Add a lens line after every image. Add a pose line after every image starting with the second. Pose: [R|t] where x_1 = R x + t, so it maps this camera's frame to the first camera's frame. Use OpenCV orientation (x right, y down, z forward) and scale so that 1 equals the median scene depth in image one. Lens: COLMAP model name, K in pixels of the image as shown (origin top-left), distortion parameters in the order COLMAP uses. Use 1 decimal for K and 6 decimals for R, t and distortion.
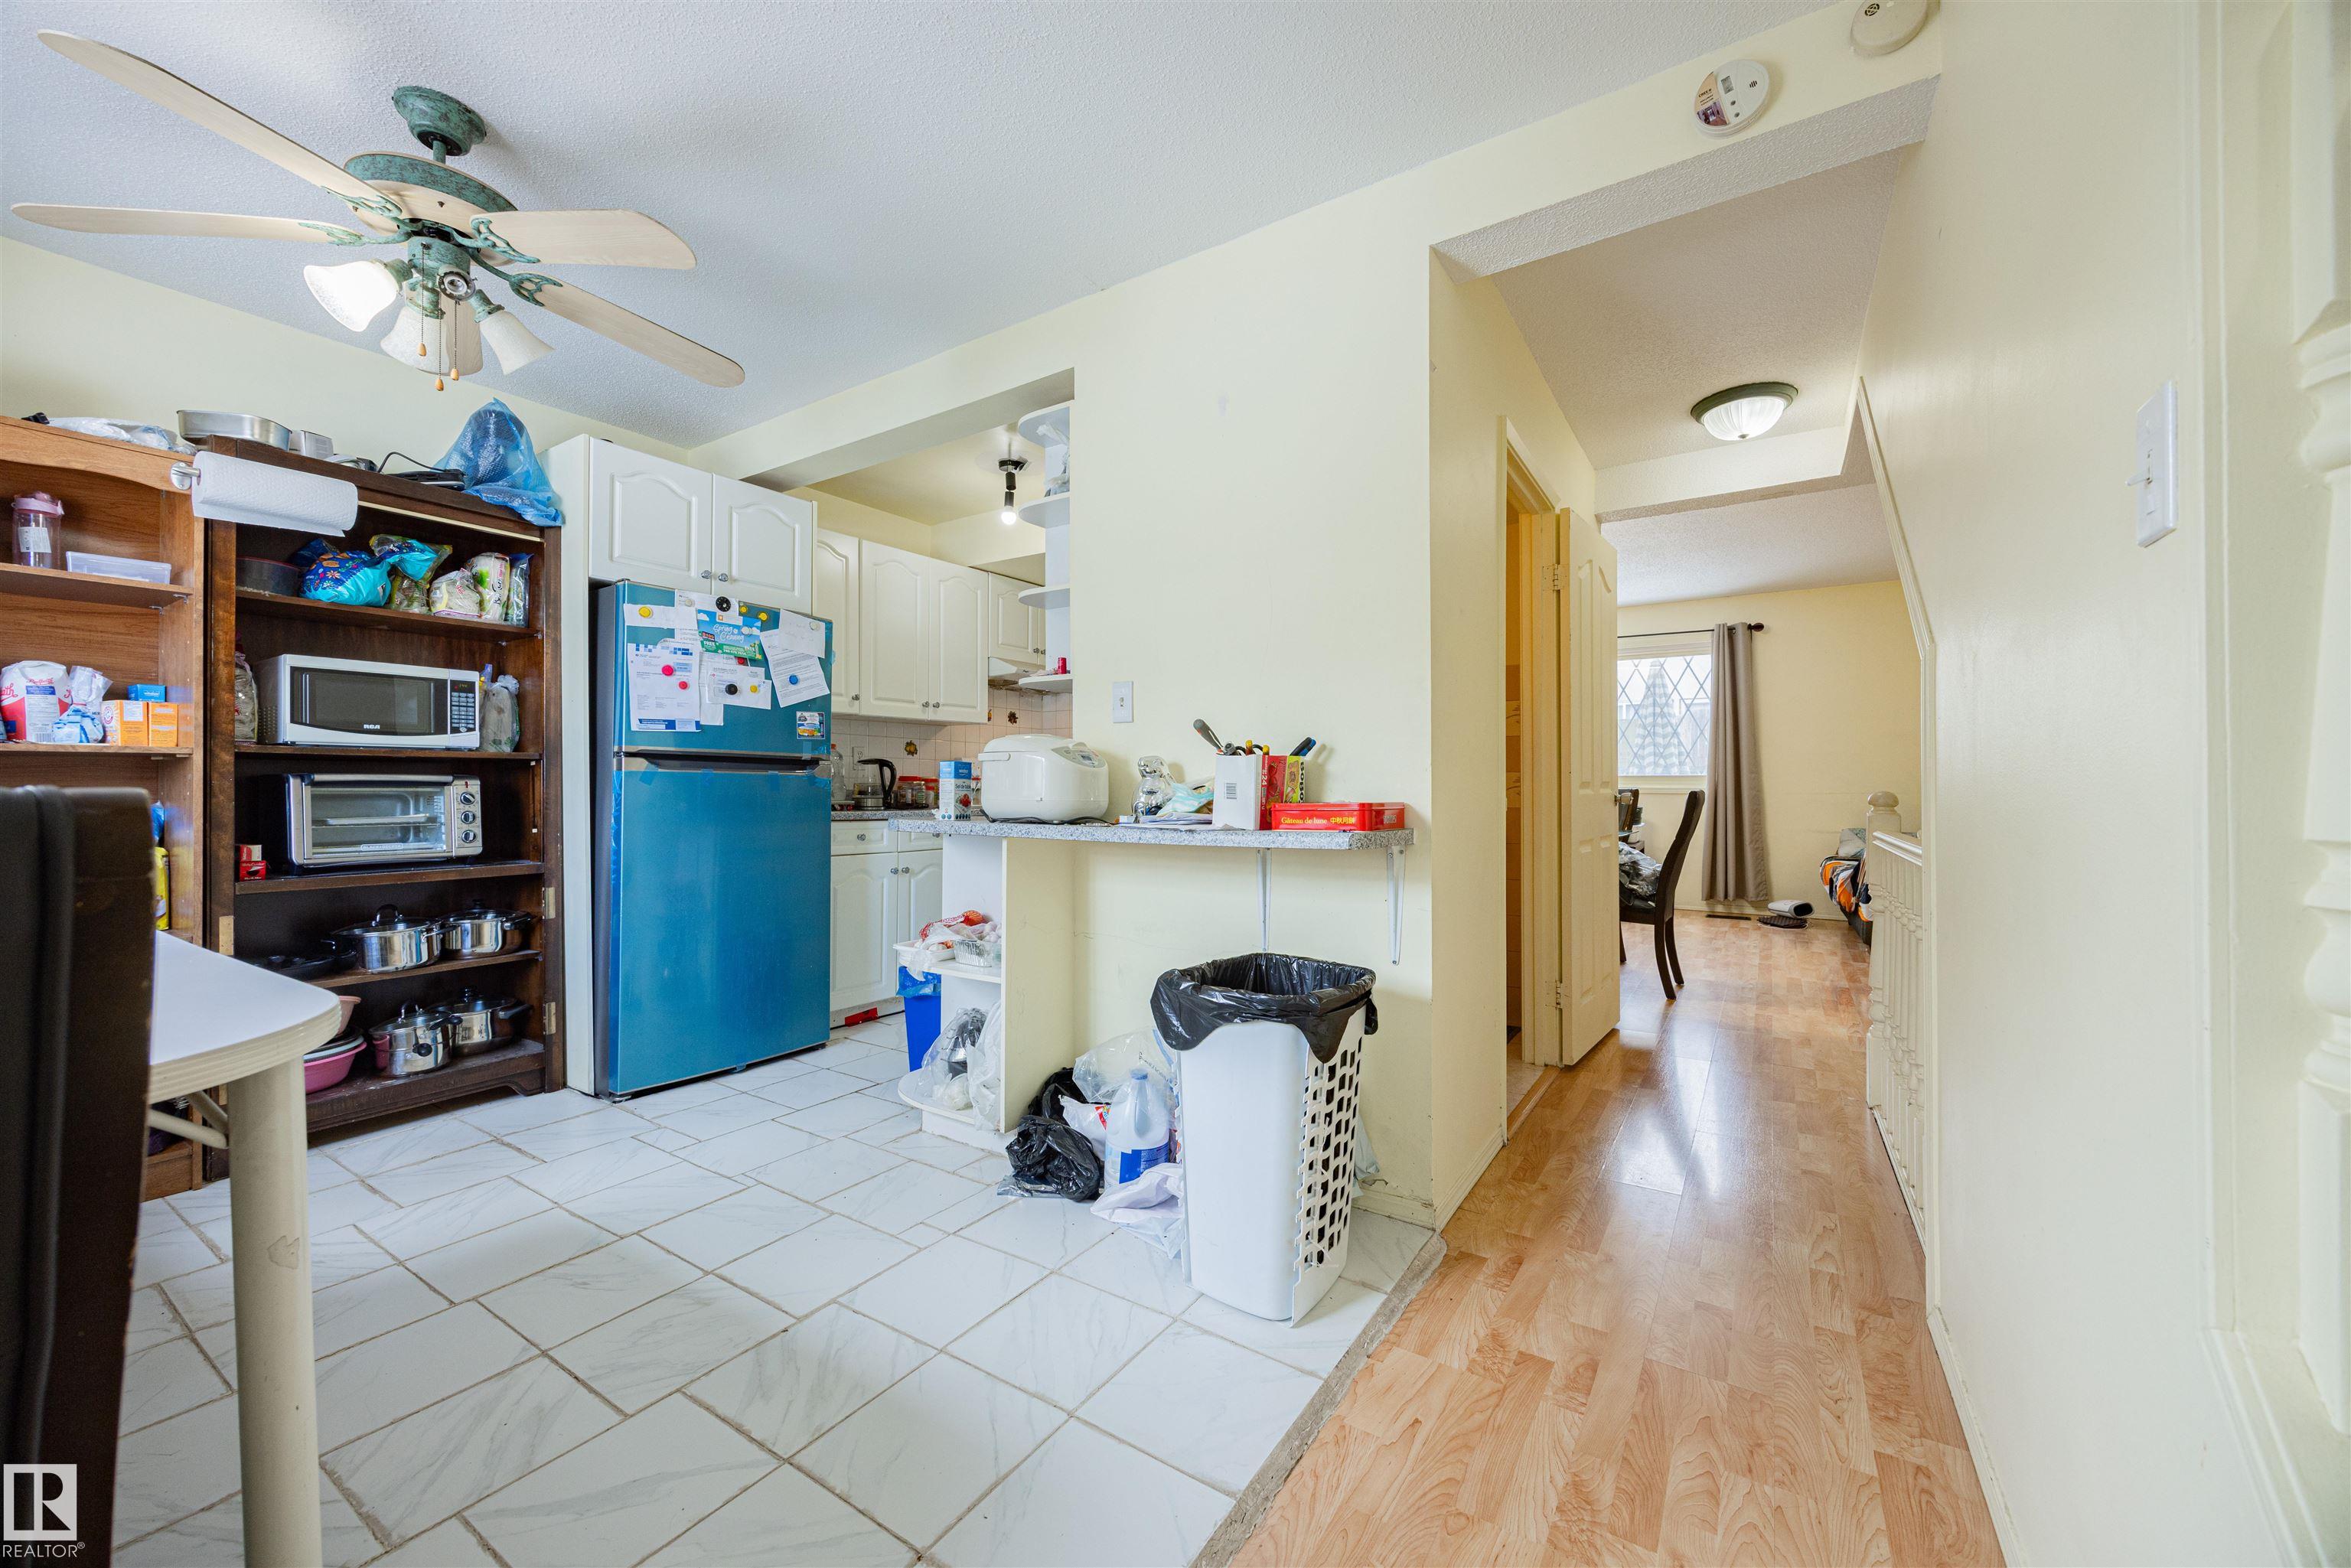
lens RADIAL K [[892.1, 0, 1190.0], [0, 892.1, 780.8], [0, 0, 1]] dist [-0.000157, -0.000014]
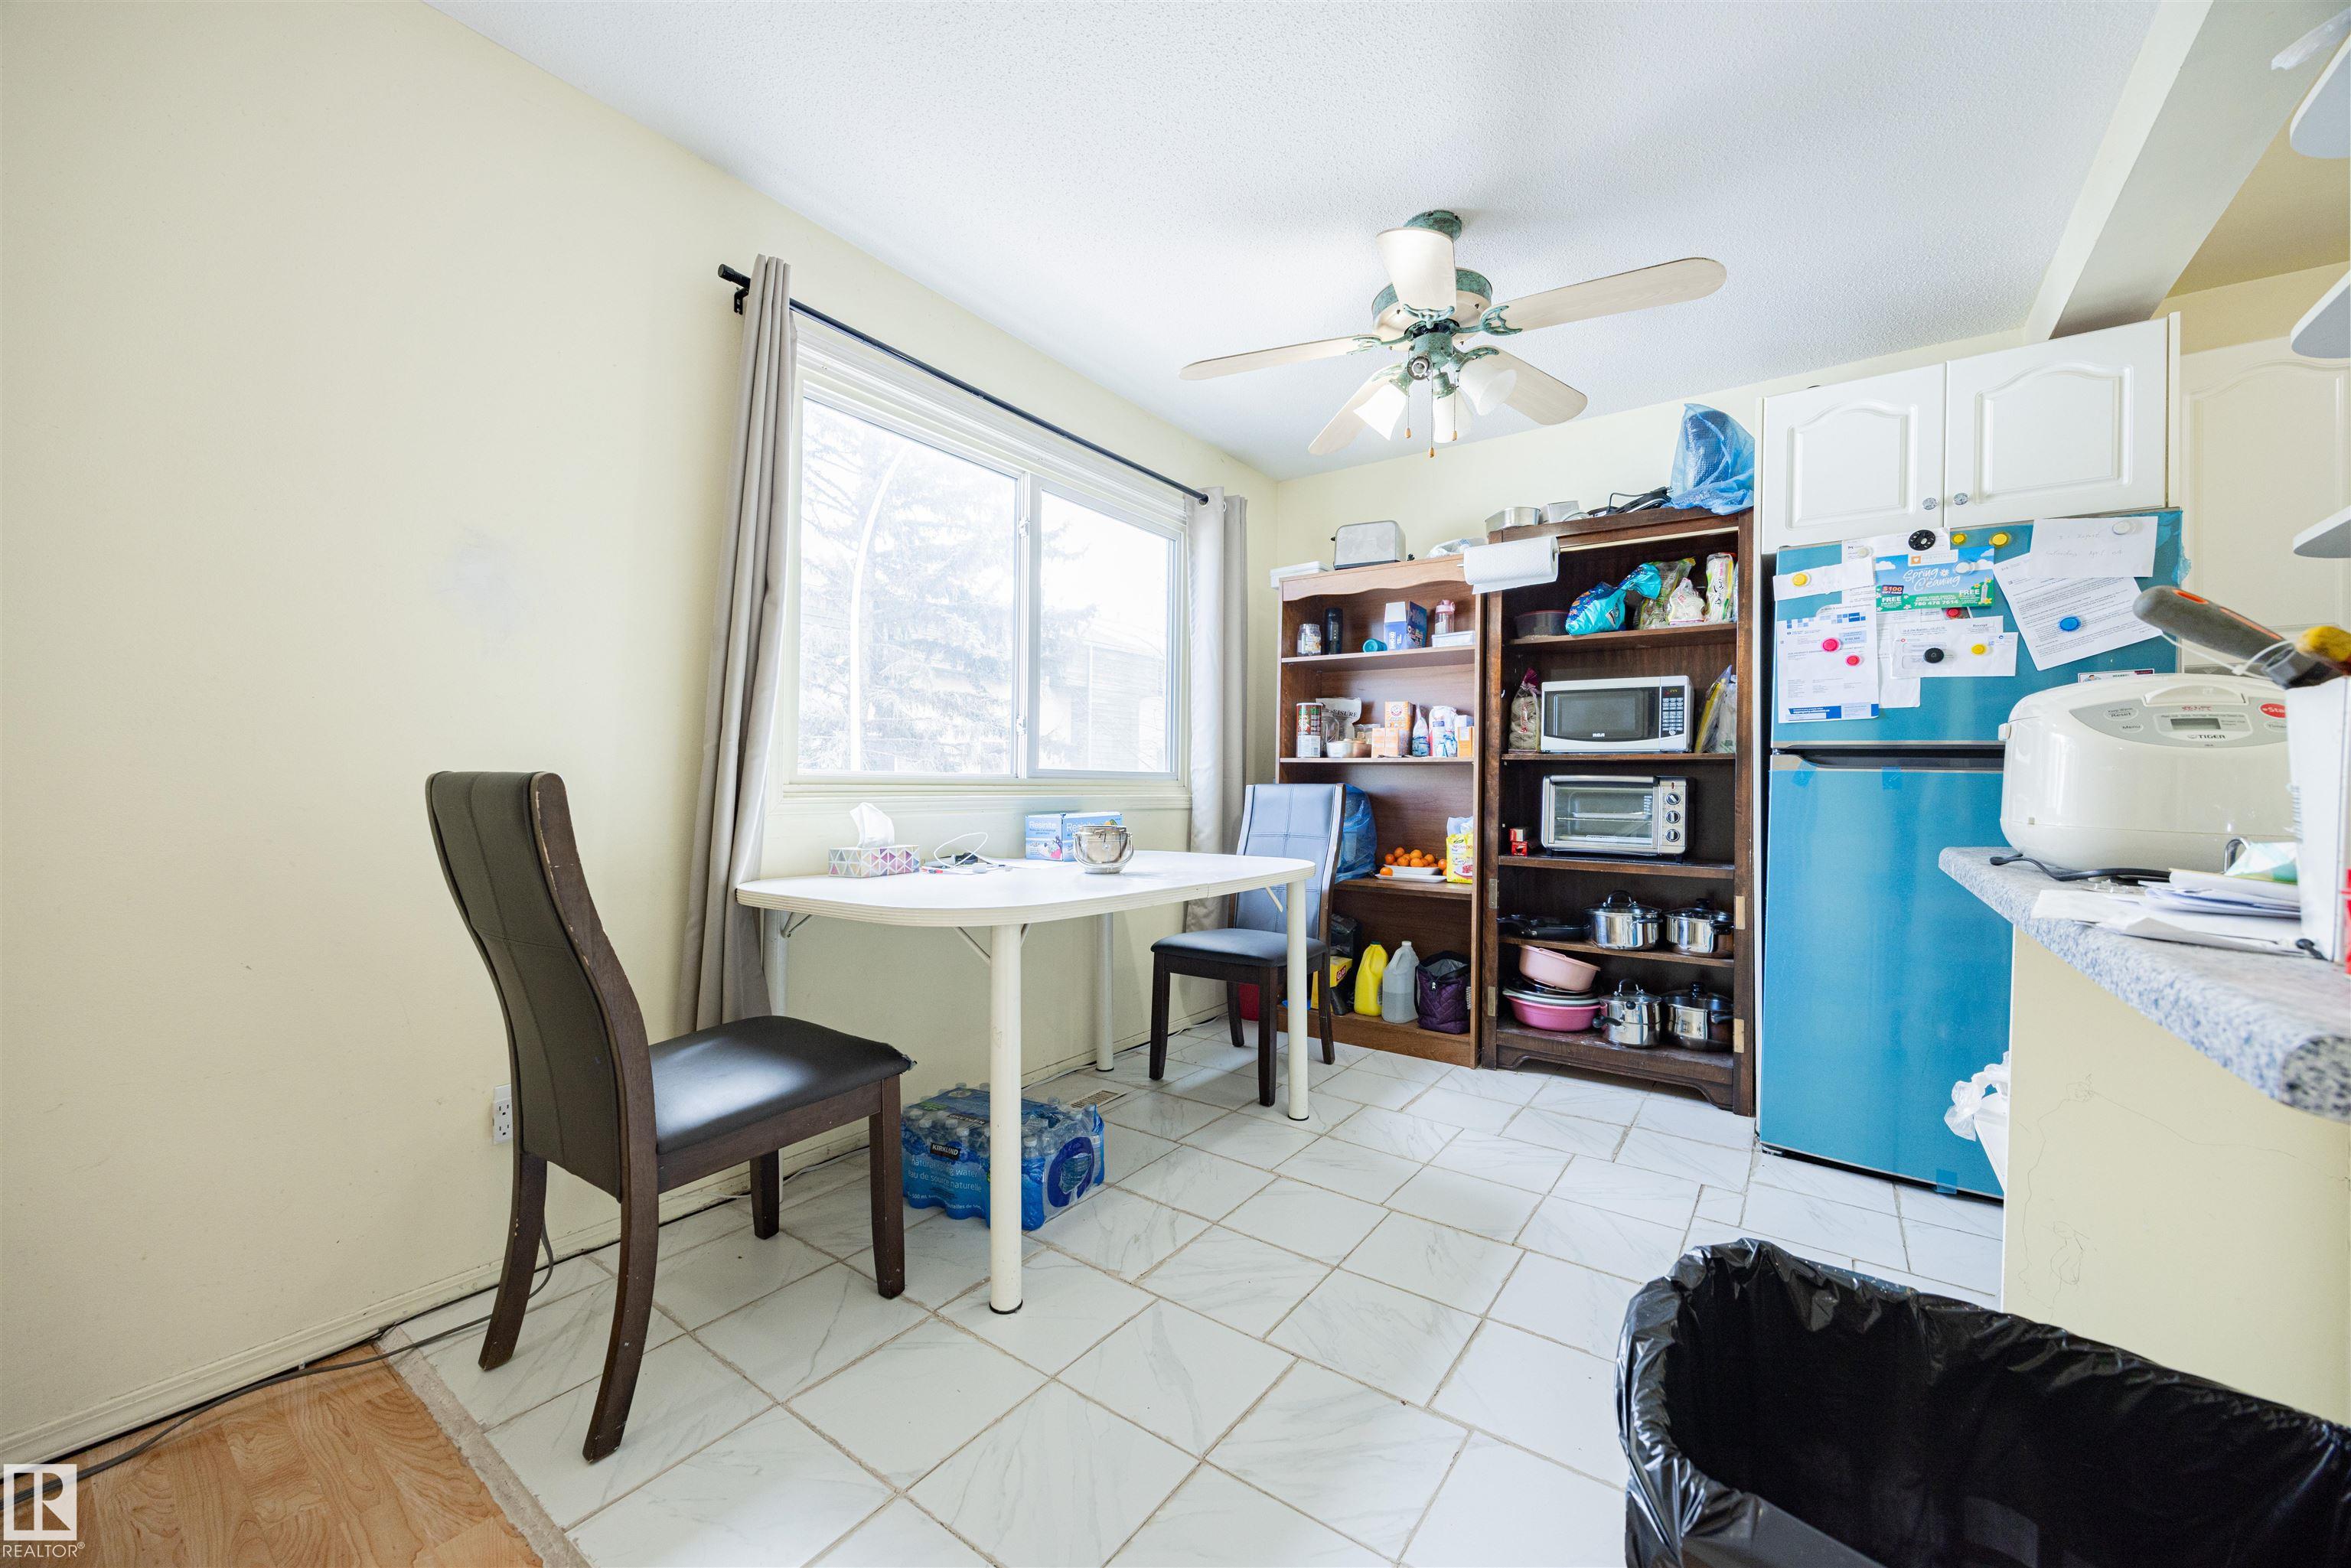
lens RADIAL K [[892.1, 0, 1192.8], [0, 892.1, 781.1], [0, 0, 1]] dist [-0.000157, -0.000014]
pose [[-0.047164, -0.000990, -0.998887, 0.251139], [-0.008333, 0.999965, -0.000598, 0.004098], [0.998852, 0.008296, -0.047171, 0.480700]]
